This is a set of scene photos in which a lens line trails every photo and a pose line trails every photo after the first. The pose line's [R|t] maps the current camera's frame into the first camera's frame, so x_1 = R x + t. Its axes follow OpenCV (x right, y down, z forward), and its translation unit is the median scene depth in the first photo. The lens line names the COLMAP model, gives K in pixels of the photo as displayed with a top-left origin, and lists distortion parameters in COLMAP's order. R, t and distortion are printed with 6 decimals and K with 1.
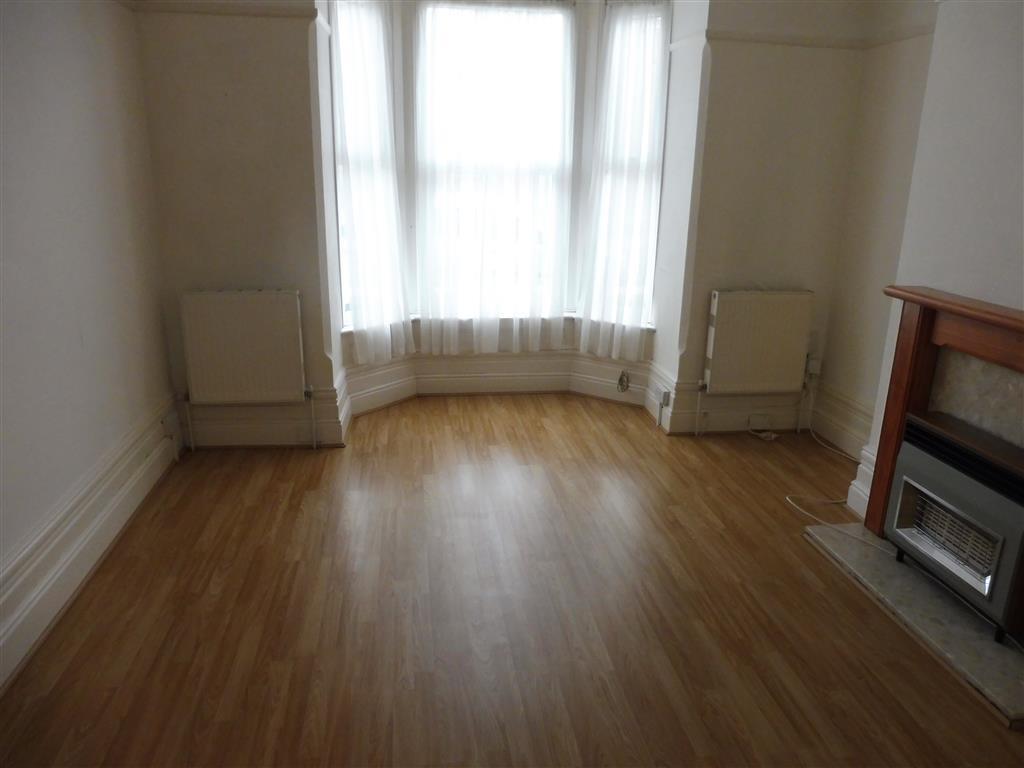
lens RADIAL K [[728.6, 0, 515.4], [0, 728.6, 382.6], [0, 0, 1]] dist [-0.045275, -0.001861]
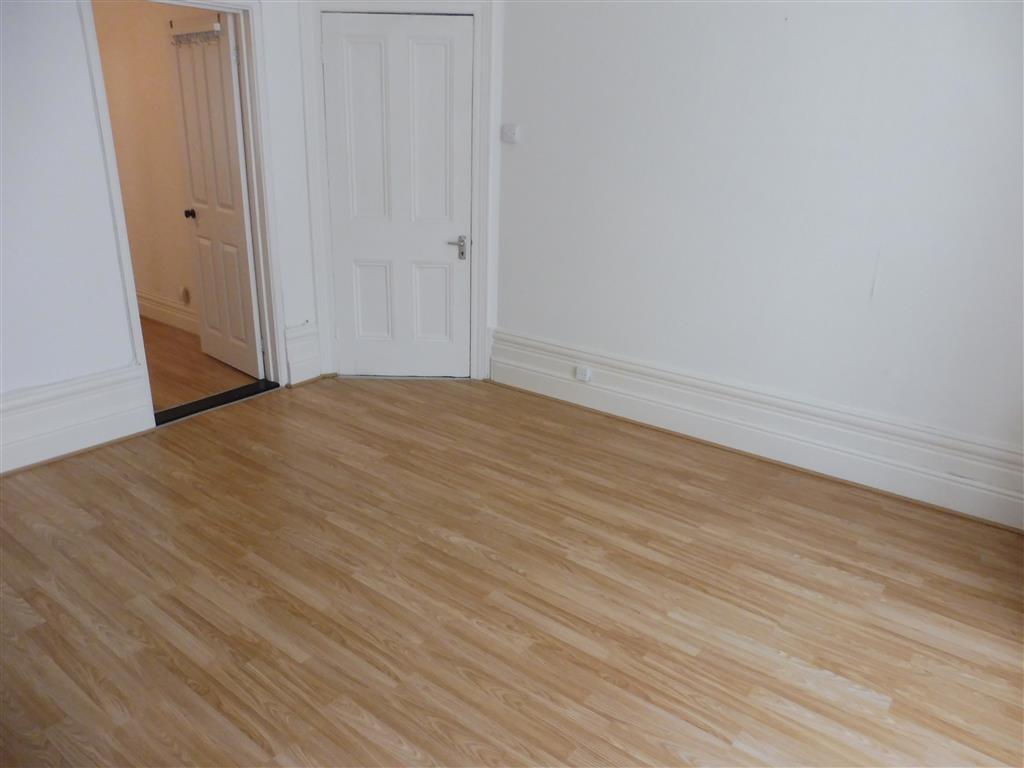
lens RADIAL K [[728.6, 0, 515.4], [0, 728.6, 382.6], [0, 0, 1]] dist [-0.045275, -0.001861]
pose [[-0.712304, 0.201051, -0.672459, 0.573045], [-0.237386, 0.832622, 0.500389, -0.402203], [0.660508, 0.516061, -0.545353, 1.457158]]
